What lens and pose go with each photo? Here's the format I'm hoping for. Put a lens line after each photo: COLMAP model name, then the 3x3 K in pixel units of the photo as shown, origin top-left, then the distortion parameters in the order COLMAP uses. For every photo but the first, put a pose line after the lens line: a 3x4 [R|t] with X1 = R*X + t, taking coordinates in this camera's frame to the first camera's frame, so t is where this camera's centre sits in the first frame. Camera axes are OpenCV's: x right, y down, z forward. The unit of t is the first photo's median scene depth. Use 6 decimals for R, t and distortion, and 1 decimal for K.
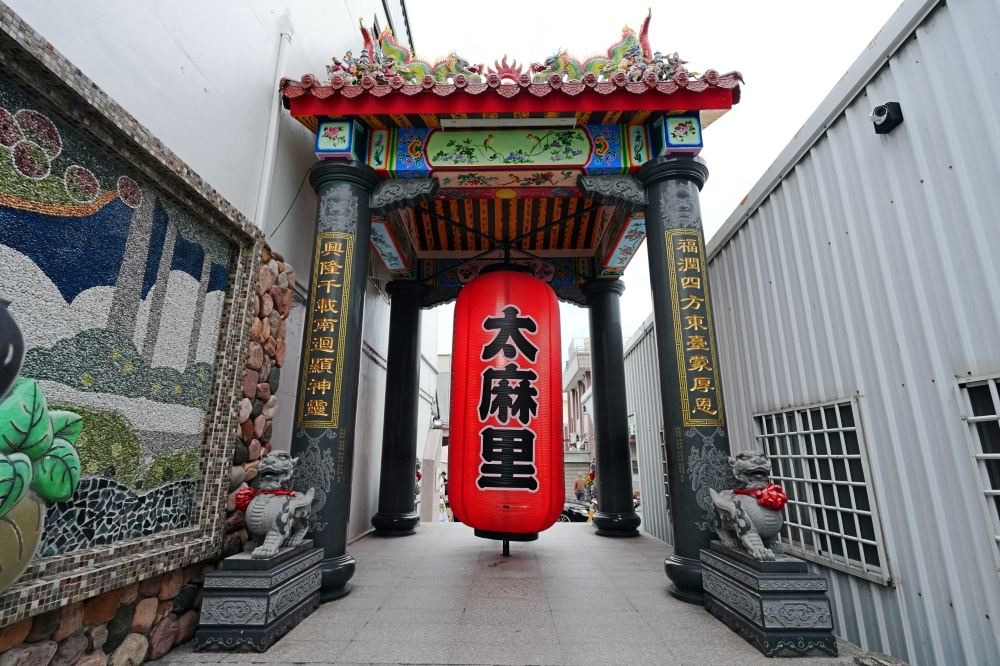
lens RADIAL K [[488.6, 0, 500.0], [0, 488.6, 332.3], [0, 0, 1]] dist [0.012451, 0.000003]
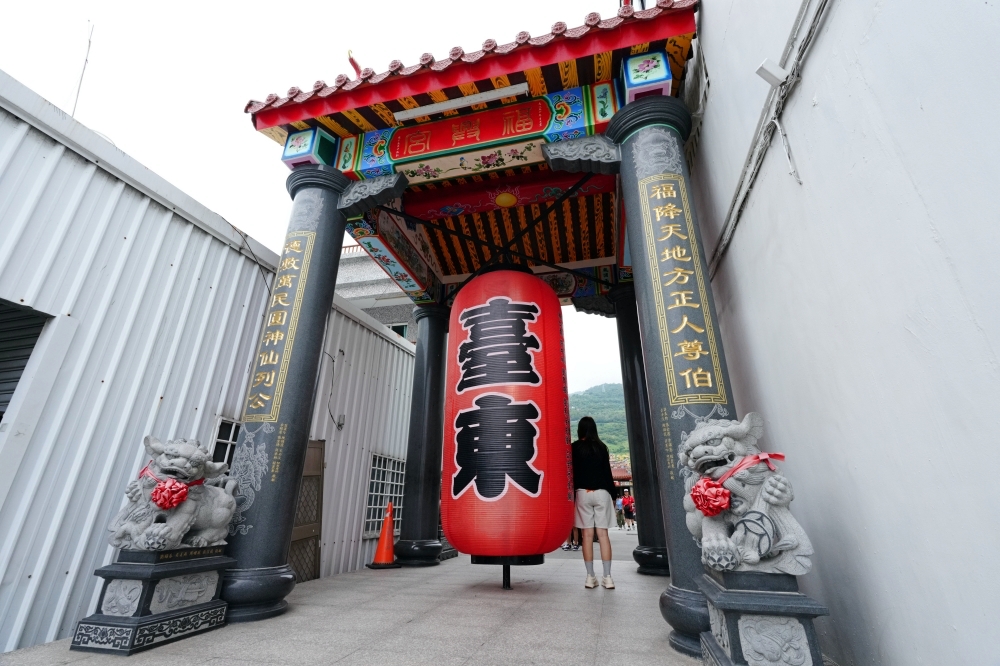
lens RADIAL K [[427.9, 0, 500.1], [0, 427.9, 330.2], [0, 0, 1]] dist [-0.008669, -0.000047]
pose [[0.973793, -0.076460, -0.214200, 0.231446], [0.047556, 0.989431, -0.136985, 0.132802], [0.222410, 0.123208, 0.967137, 0.247481]]
